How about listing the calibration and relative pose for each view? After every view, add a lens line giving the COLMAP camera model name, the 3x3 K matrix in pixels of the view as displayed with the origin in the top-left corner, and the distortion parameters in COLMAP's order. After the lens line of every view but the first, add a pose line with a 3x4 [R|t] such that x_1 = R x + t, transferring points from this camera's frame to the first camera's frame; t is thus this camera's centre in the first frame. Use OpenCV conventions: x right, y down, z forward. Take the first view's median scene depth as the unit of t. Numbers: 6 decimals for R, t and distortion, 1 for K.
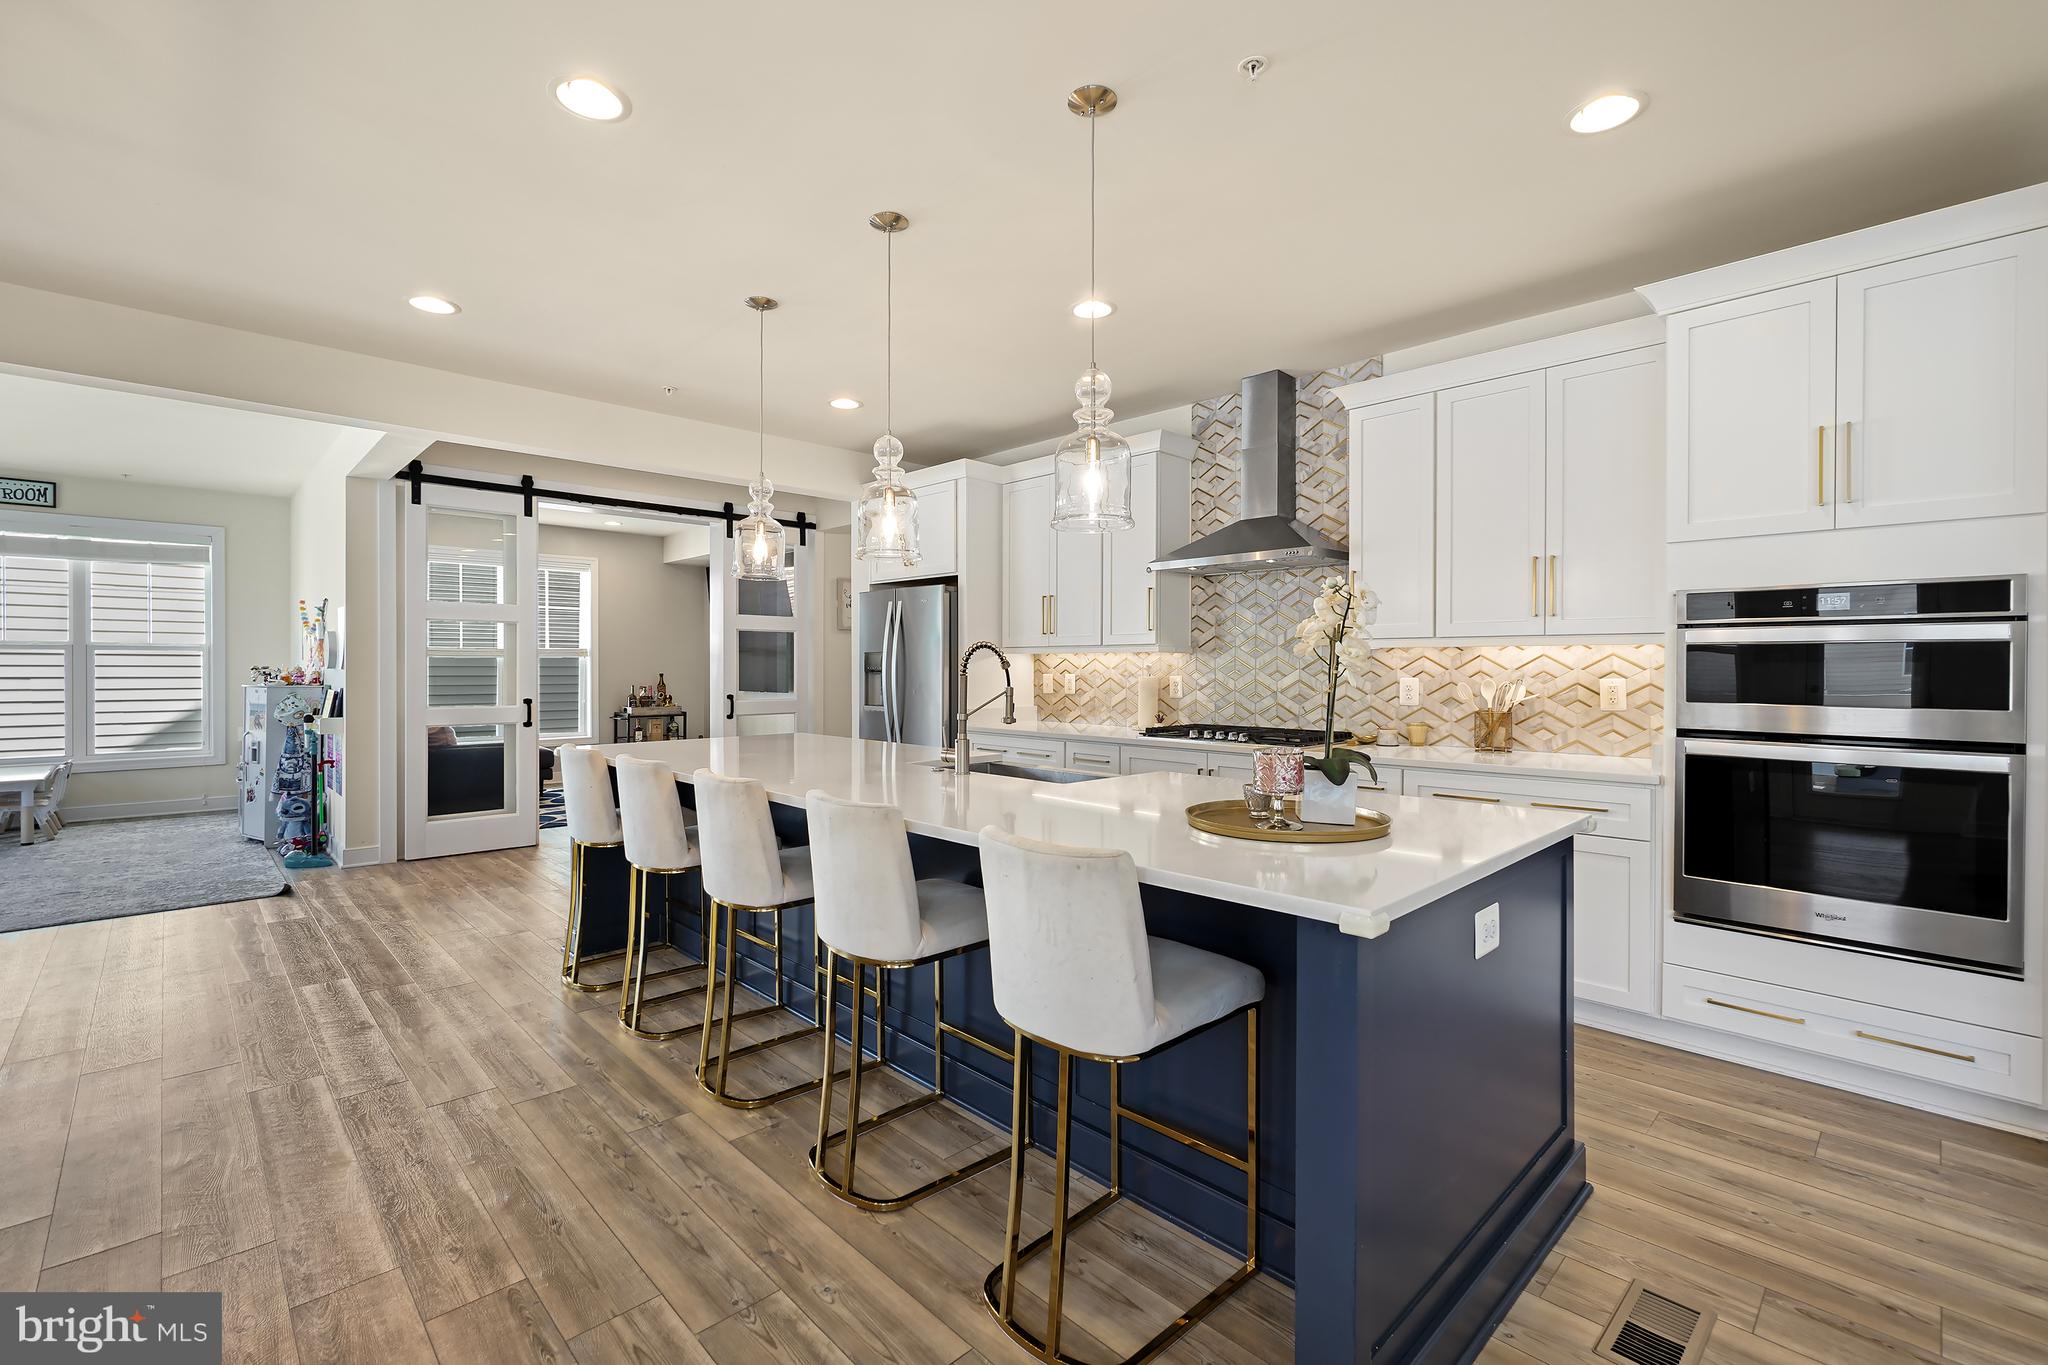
lens RADIAL K [[901.2, 0, 1023.3], [0, 901.2, 665.6], [0, 0, 1]] dist [-0.013043, 0.004223]
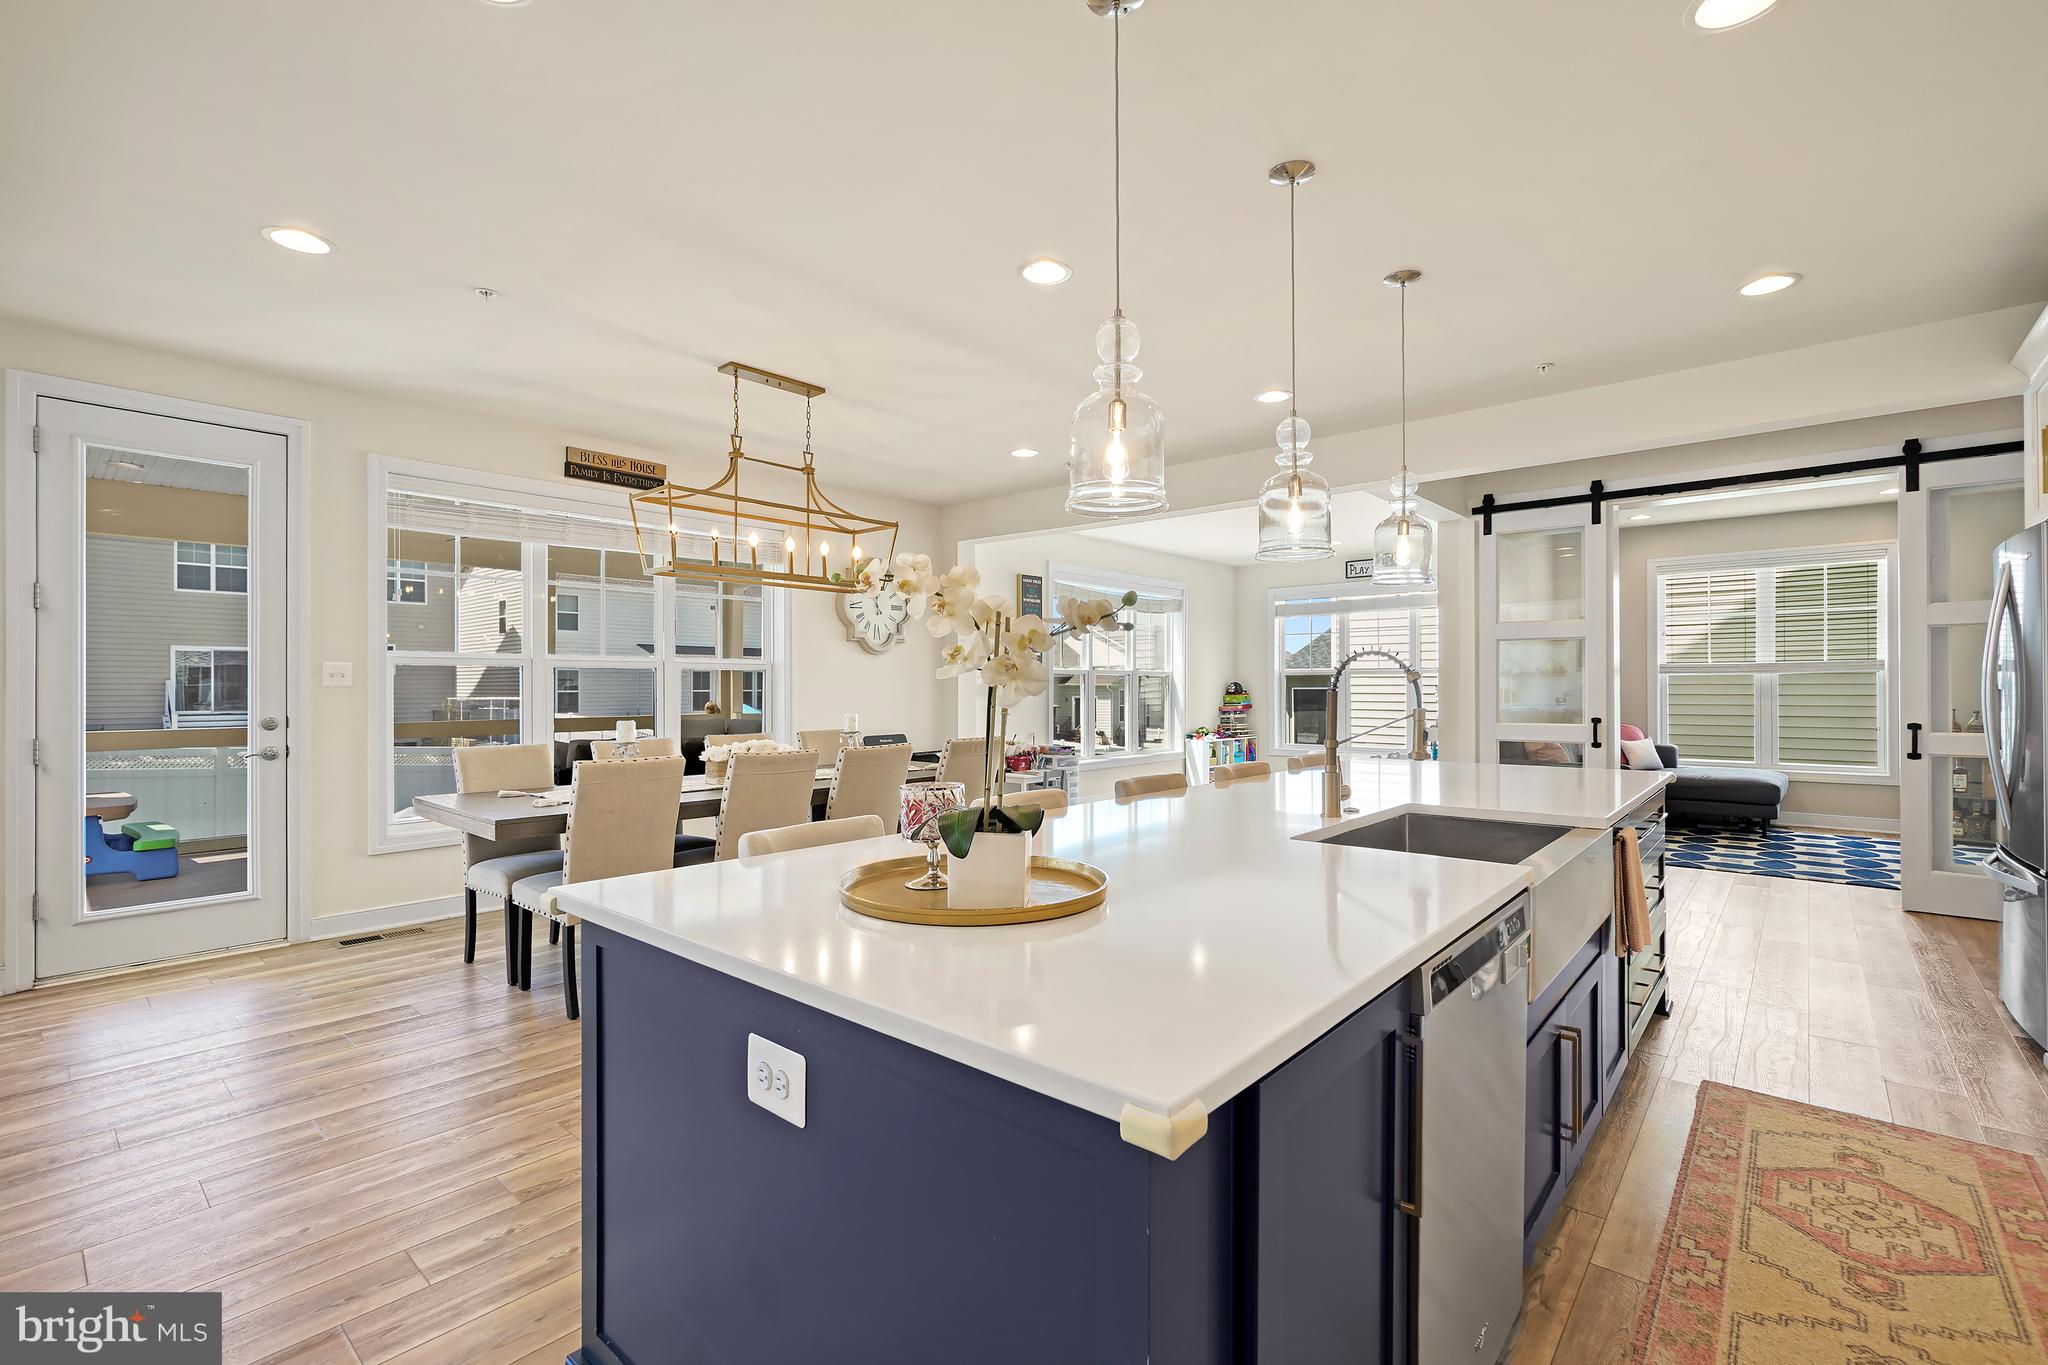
lens RADIAL K [[901.2, 0, 1027.5], [0, 901.2, 697.6], [0, 0, 1]] dist [-0.013043, 0.004223]
pose [[0.087715, 0.008060, -0.996113, 0.423180], [0.008151, 0.999928, 0.008808, 0.004685], [0.996112, -0.008892, 0.087643, 0.397506]]
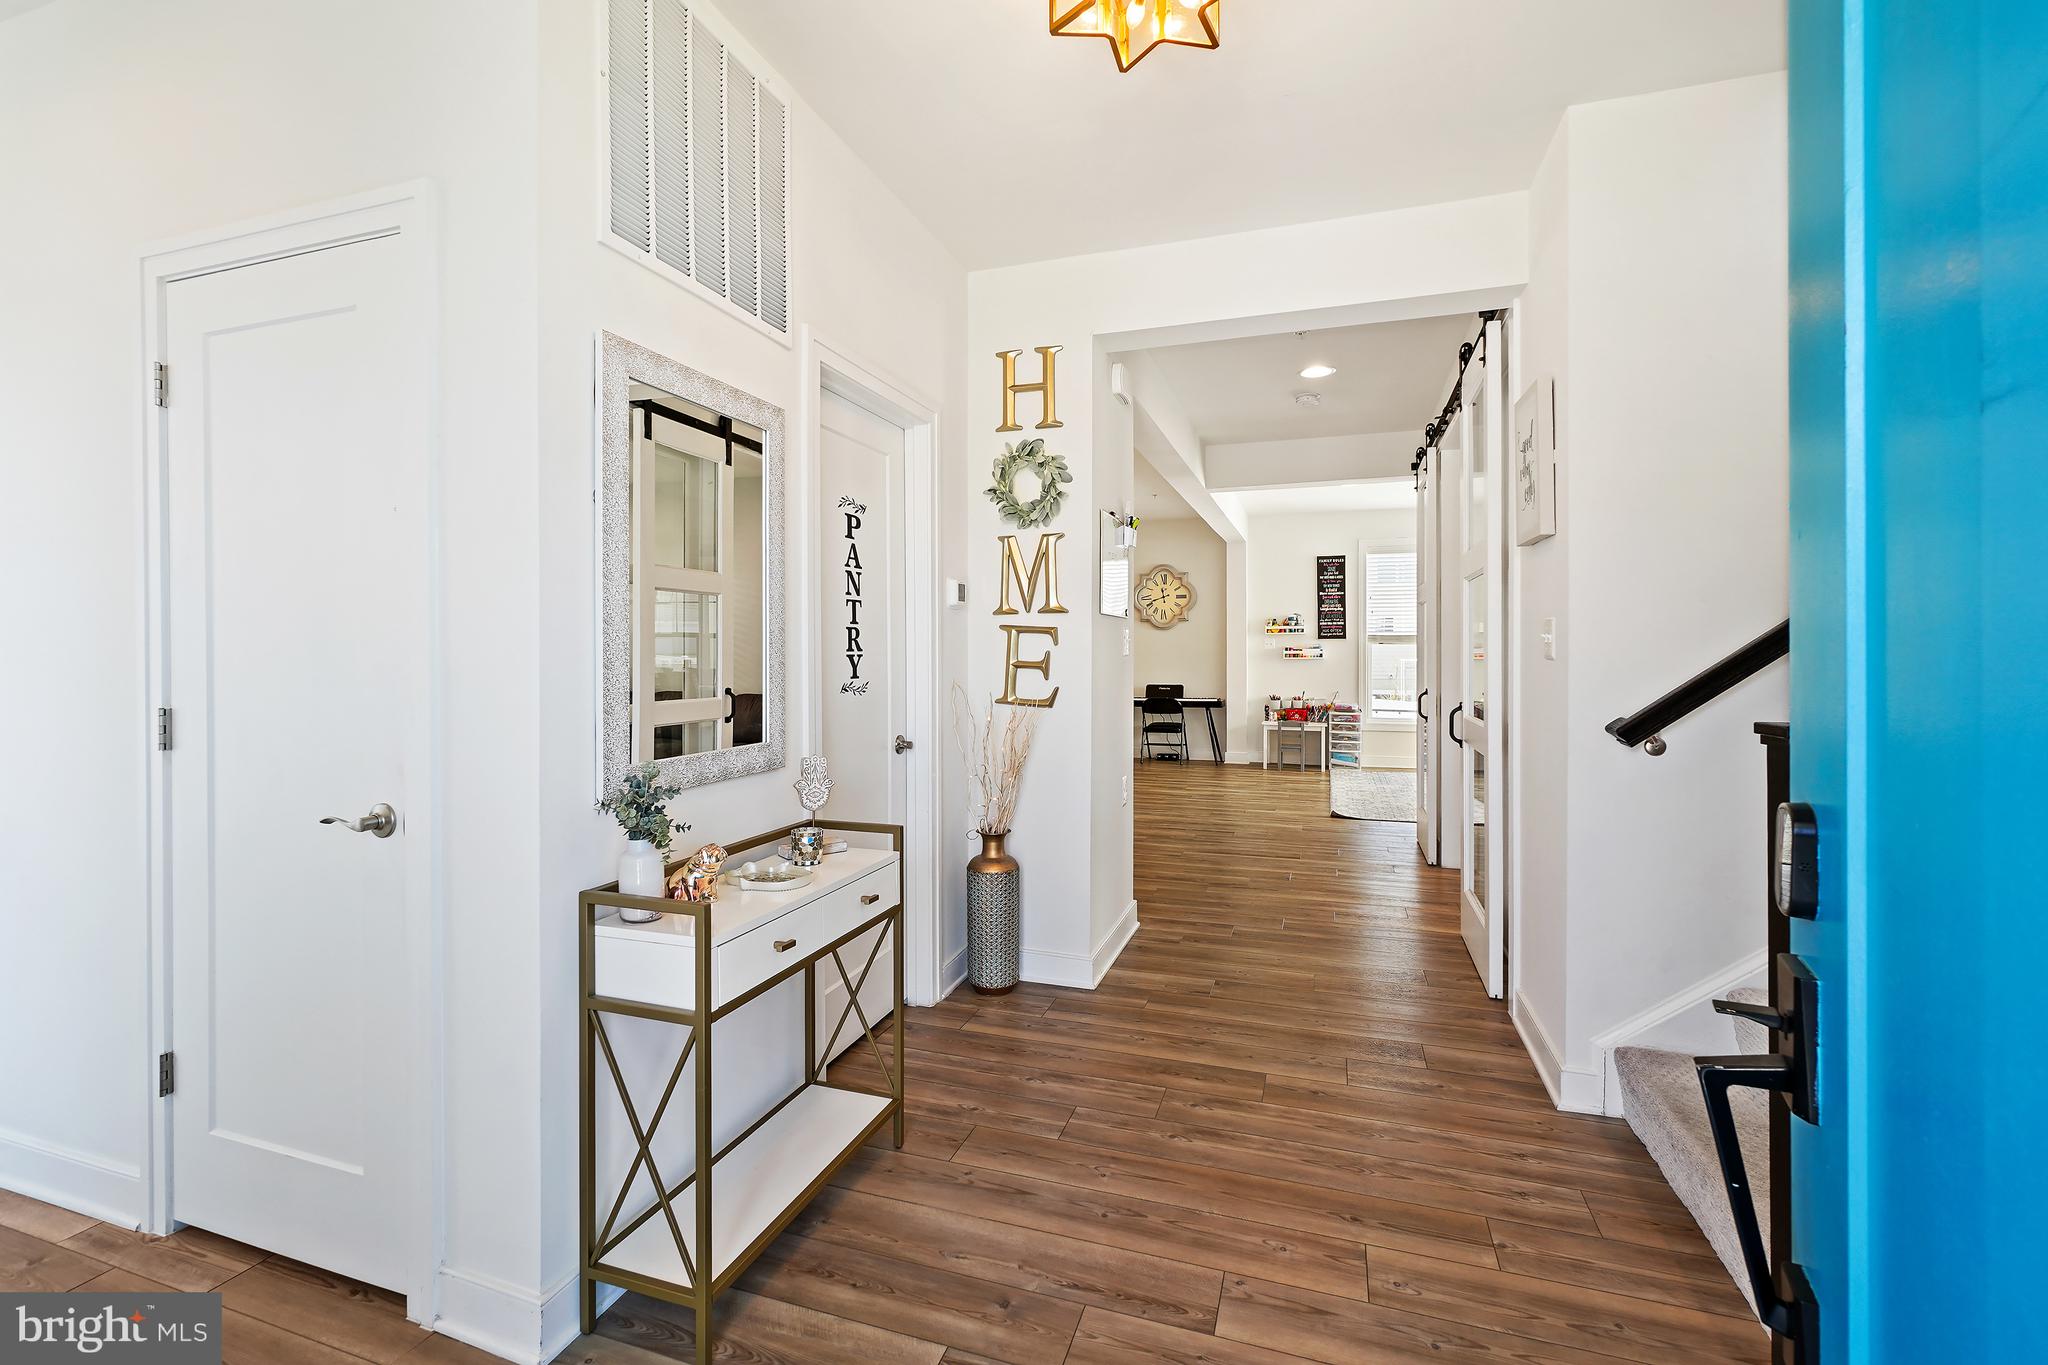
lens RADIAL K [[901.2, 0, 1014.8], [0, 901.2, 666.0], [0, 0, 1]] dist [-0.013043, 0.004223]
pose [[-0.891289, 0.003572, -0.453421, 0.251101], [-0.000268, 0.999965, 0.008405, 0.014910], [0.453435, 0.007613, -0.891257, 2.002744]]
